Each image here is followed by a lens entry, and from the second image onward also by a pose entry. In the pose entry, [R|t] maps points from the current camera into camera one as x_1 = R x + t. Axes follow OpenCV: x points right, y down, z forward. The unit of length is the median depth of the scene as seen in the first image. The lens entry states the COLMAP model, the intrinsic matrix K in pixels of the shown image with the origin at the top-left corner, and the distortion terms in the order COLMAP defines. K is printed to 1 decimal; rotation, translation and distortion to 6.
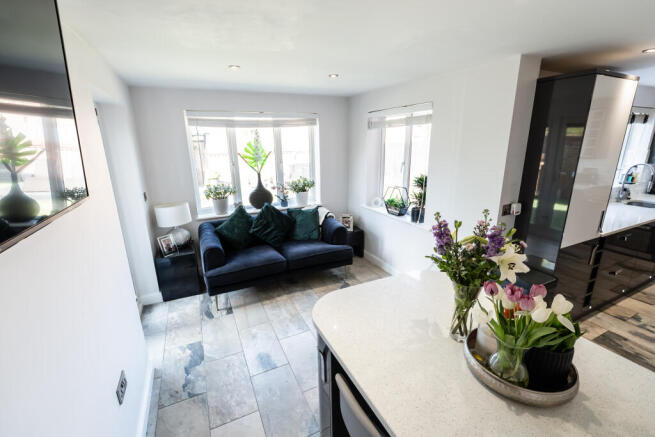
lens RADIAL K [[286.2, 0, 329.0], [0, 286.2, 216.4], [0, 0, 1]] dist [-0.003938, -0.000441]
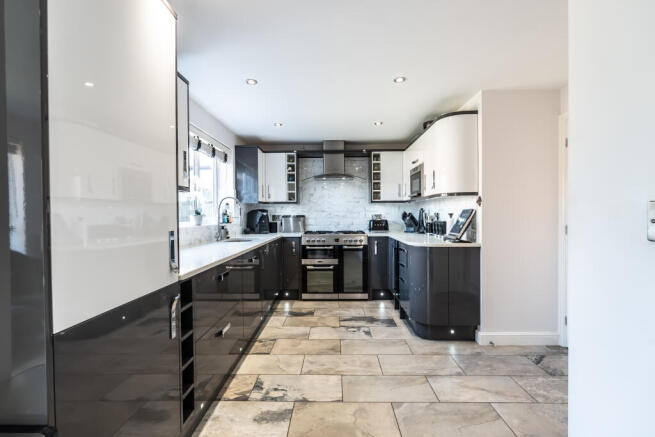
lens RADIAL K [[286.2, 0, 329.0], [0, 286.2, 218.0], [0, 0, 1]] dist [-0.003938, -0.000441]
pose [[0.447678, -0.001812, 0.894193, 0.479288], [0.234913, 0.965112, -0.115653, 0.071001], [-0.862787, 0.261833, 0.432485, 0.394024]]
